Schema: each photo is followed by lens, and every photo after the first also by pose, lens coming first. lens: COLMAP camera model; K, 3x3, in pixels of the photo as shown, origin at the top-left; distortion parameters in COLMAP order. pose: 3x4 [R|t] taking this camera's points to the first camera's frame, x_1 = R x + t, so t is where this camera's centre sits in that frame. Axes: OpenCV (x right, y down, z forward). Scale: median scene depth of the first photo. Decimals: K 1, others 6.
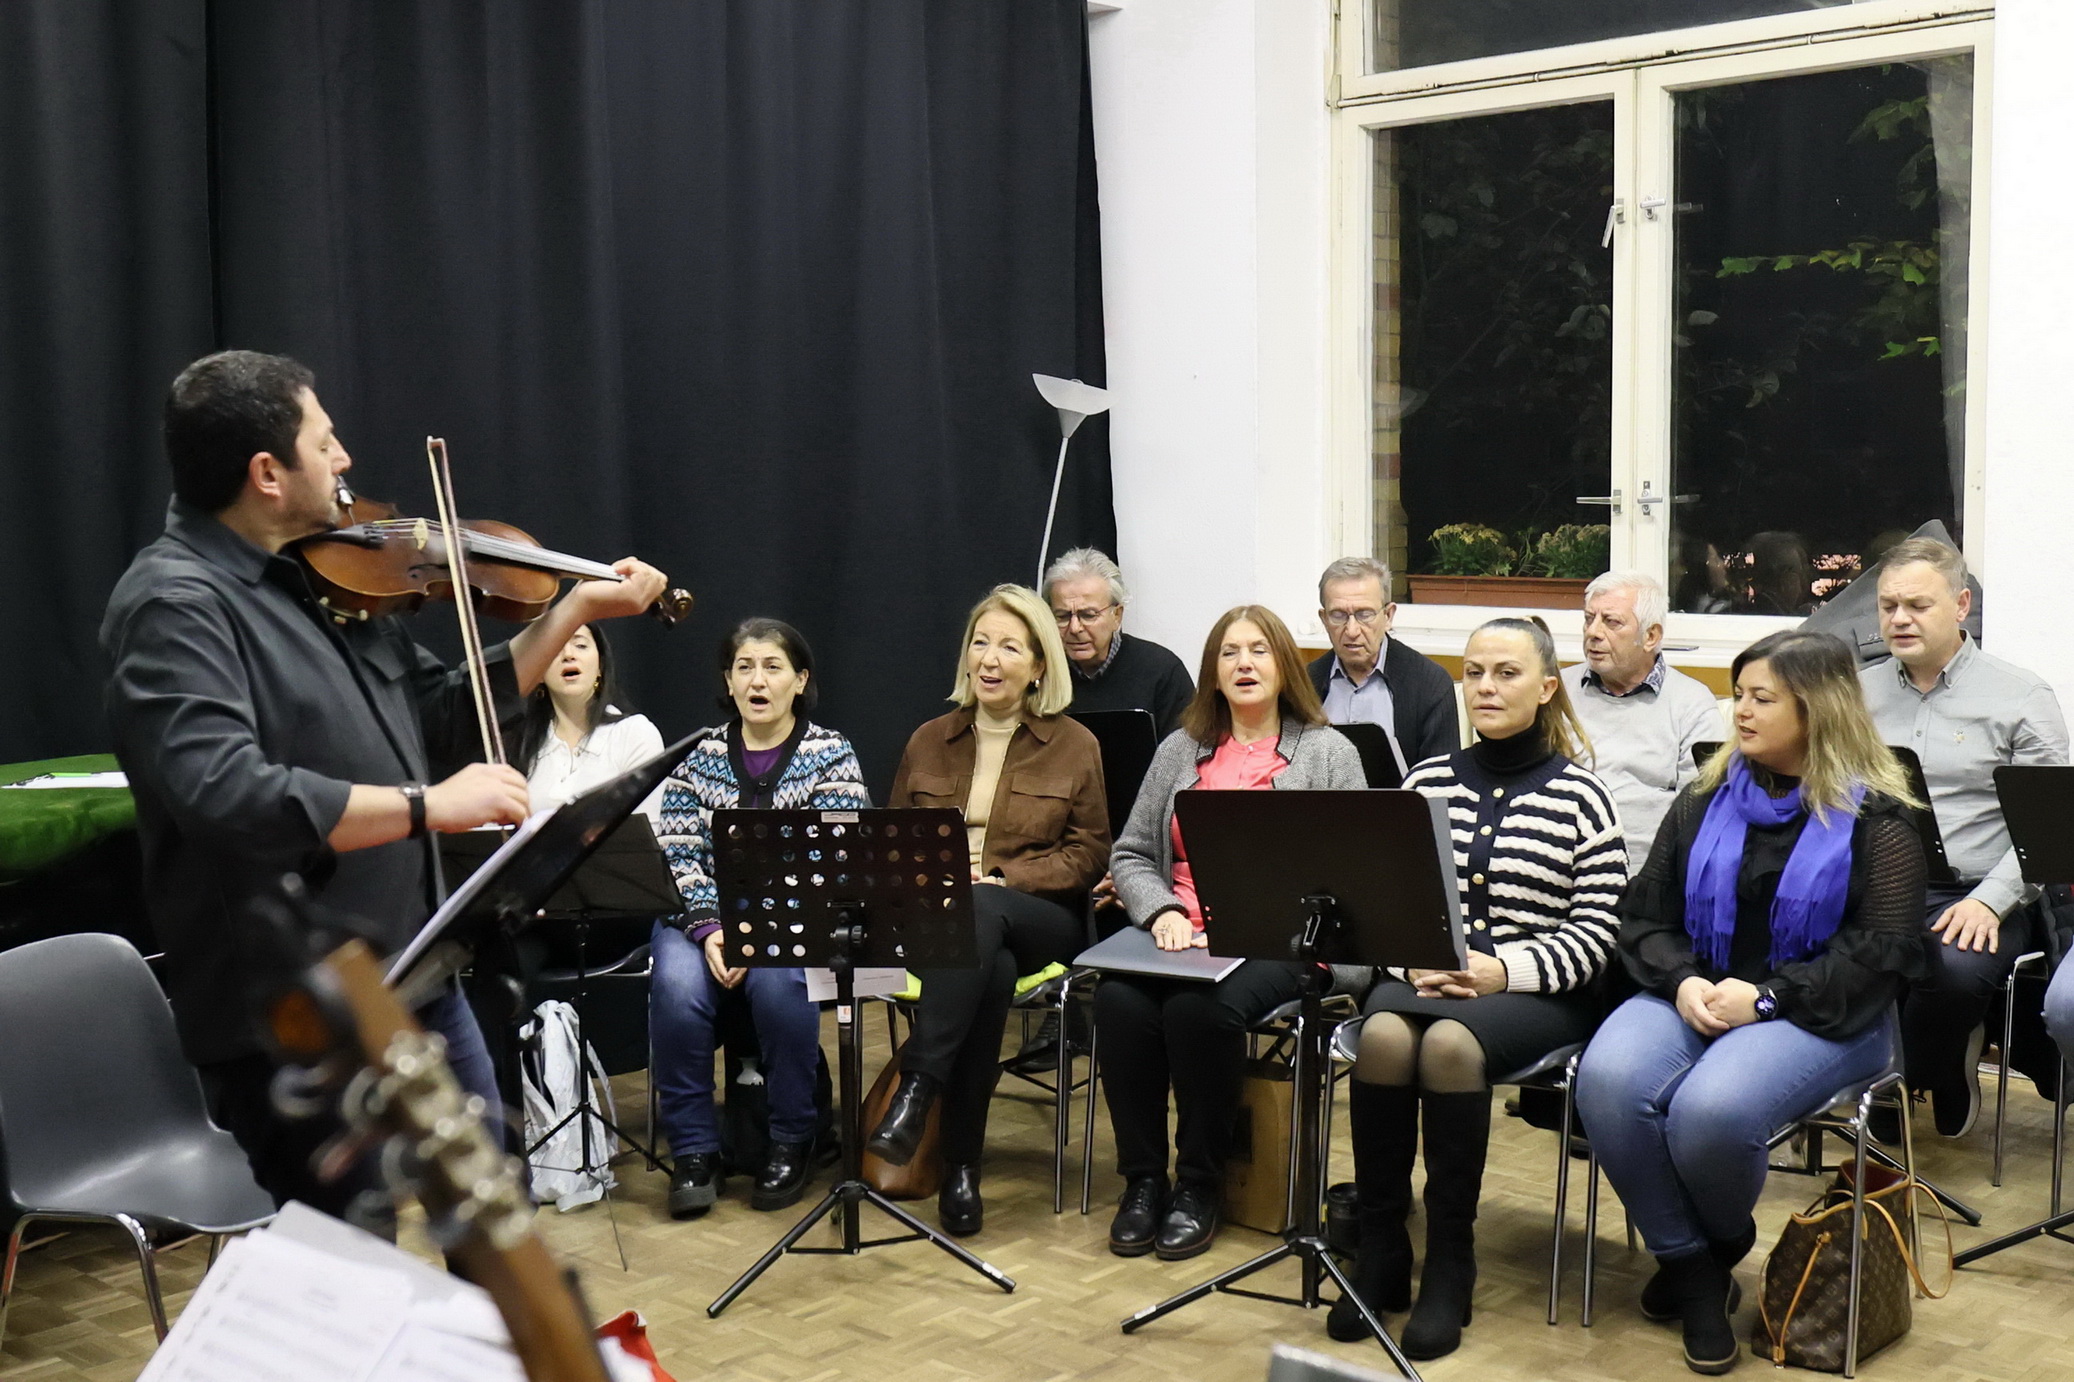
lens RADIAL K [[2374.4, 0, 1065.4], [0, 2374.4, 693.3], [0, 0, 1]] dist [0.007775, 0.000000]
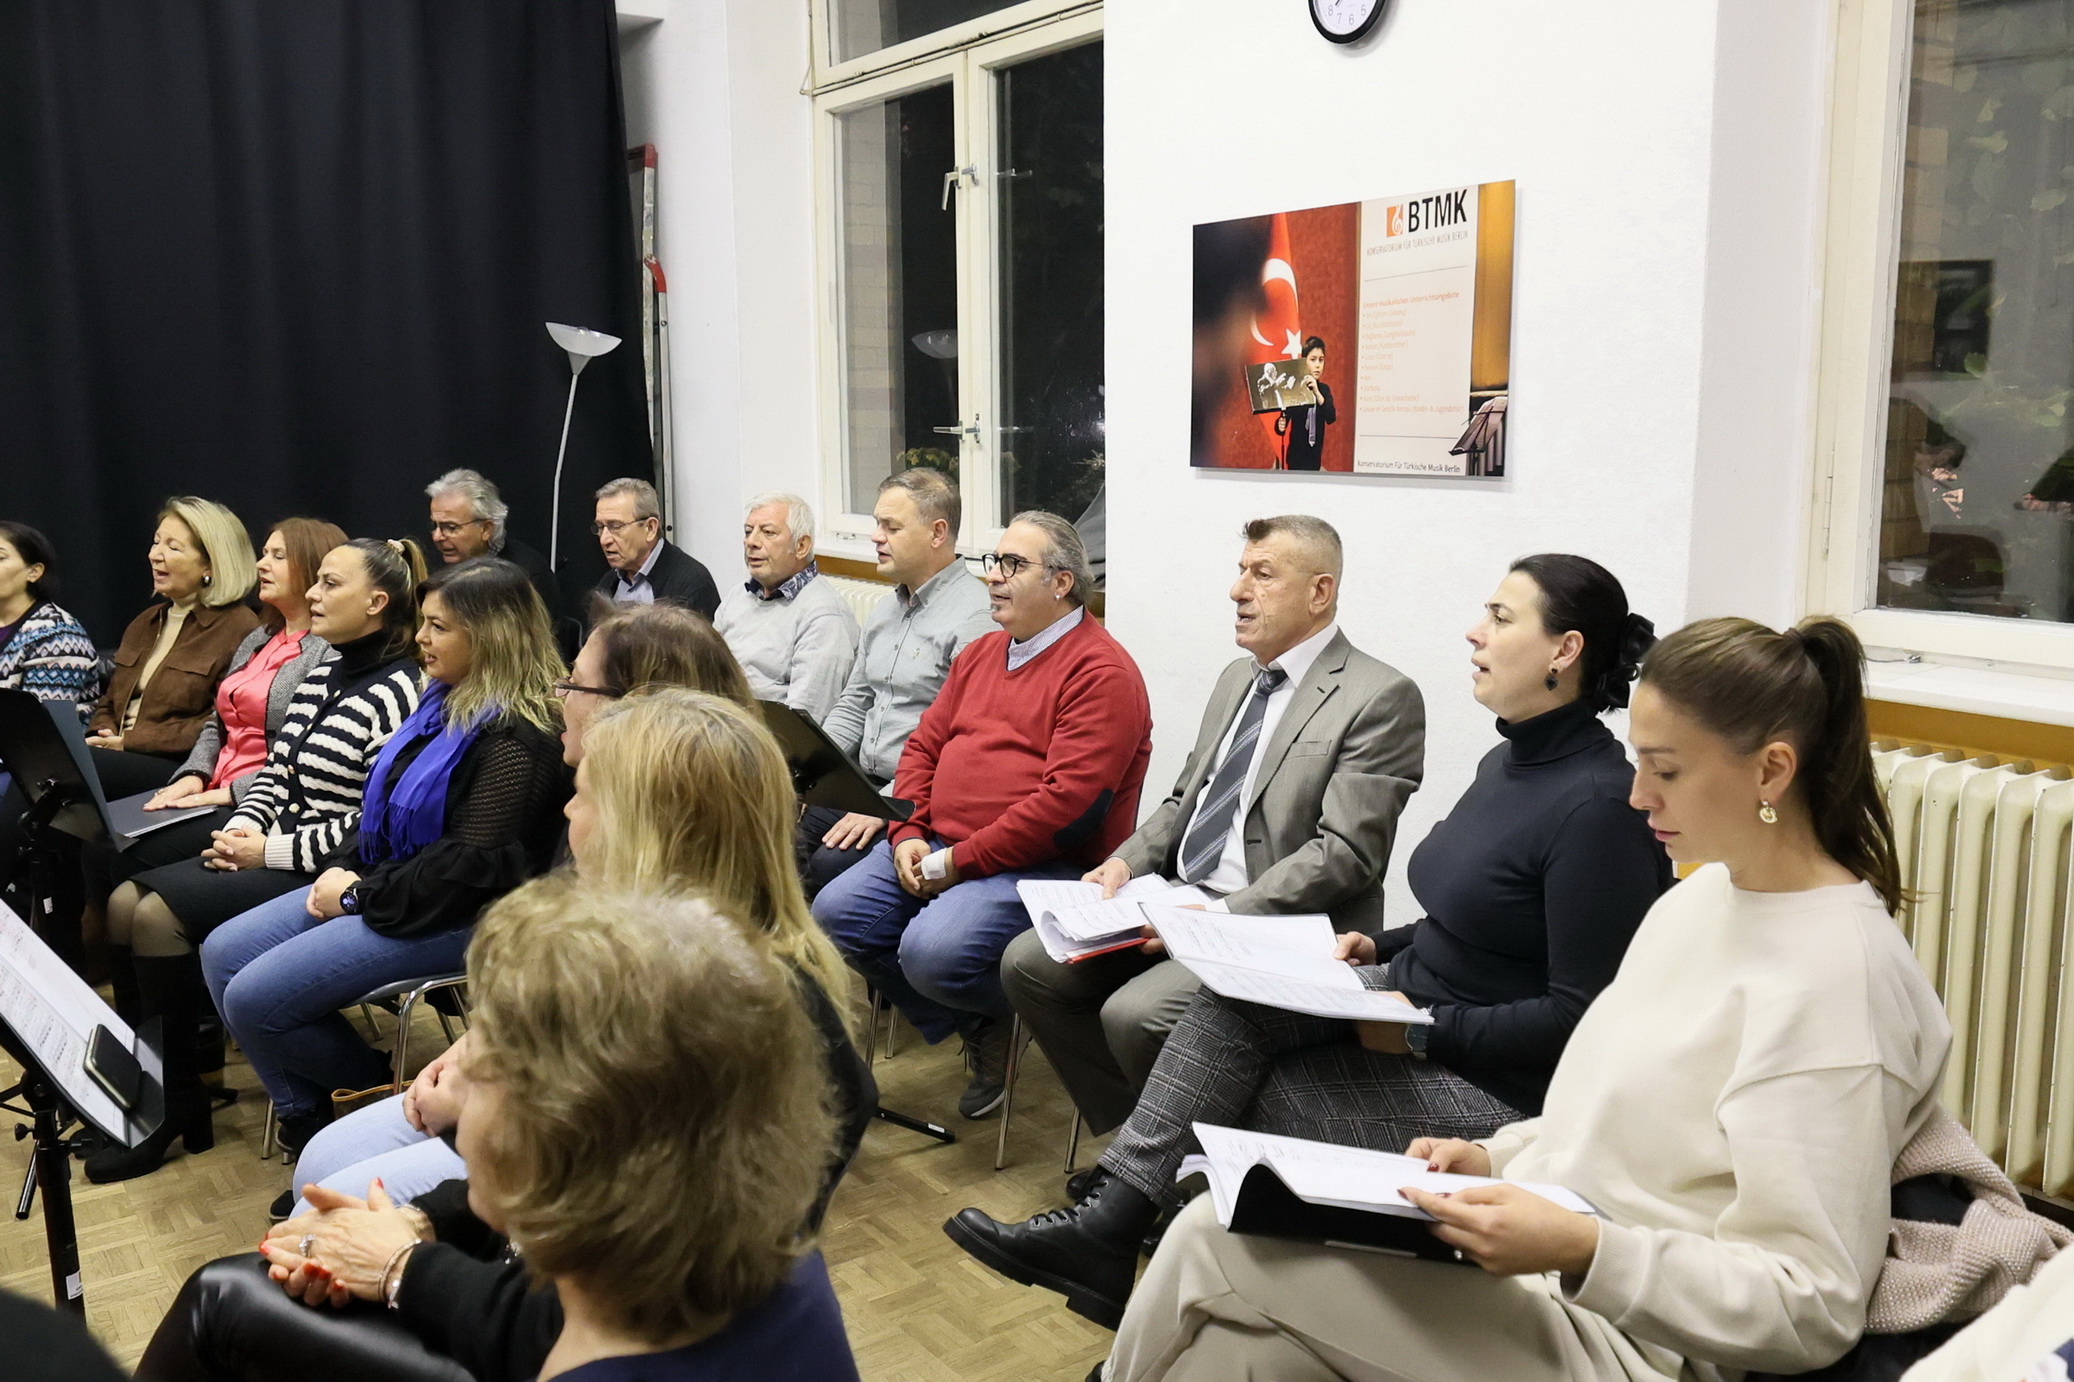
lens RADIAL K [[1713.1, 0, 1047.7], [0, 1713.1, 675.0], [0, 0, 1]] dist [-0.007438, 0.008550]
pose [[0.975409, 0.039947, -0.216752, 0.690885], [-0.024888, 0.997111, 0.071767, -0.033738], [0.218993, -0.064608, 0.973585, 0.273606]]
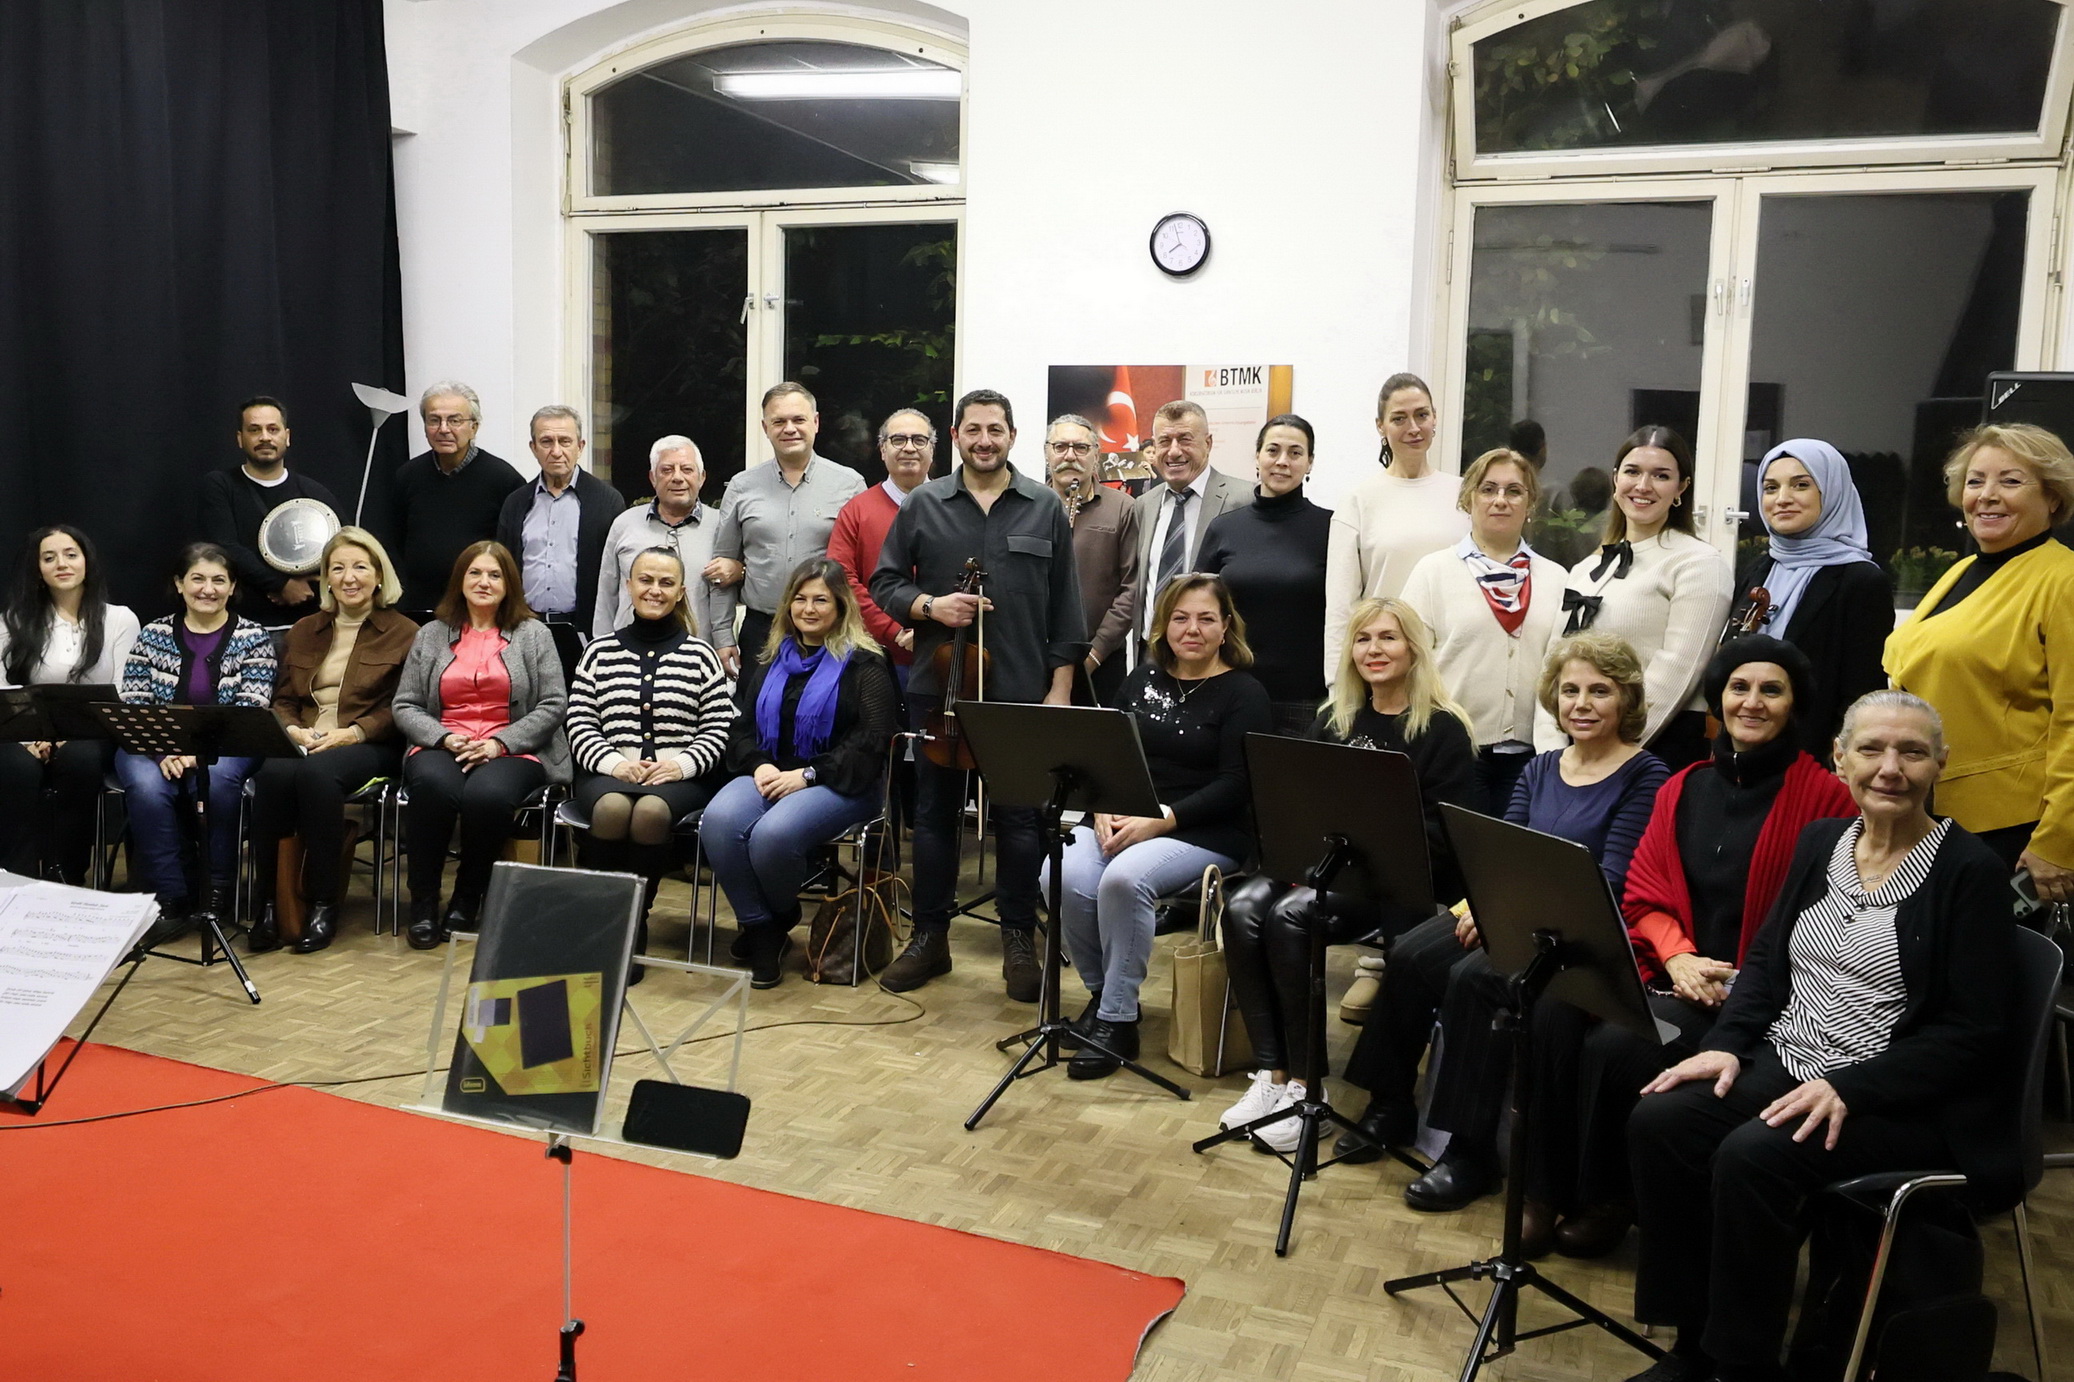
lens RADIAL K [[1713.1, 0, 1023.7], [0, 1713.1, 672.1], [0, 0, 1]] dist [-0.007438, 0.008550]
pose [[0.934560, -0.002830, 0.355794, -0.003998], [-0.007087, 0.999622, 0.026566, 0.017340], [-0.355735, -0.027349, 0.934187, -0.195745]]
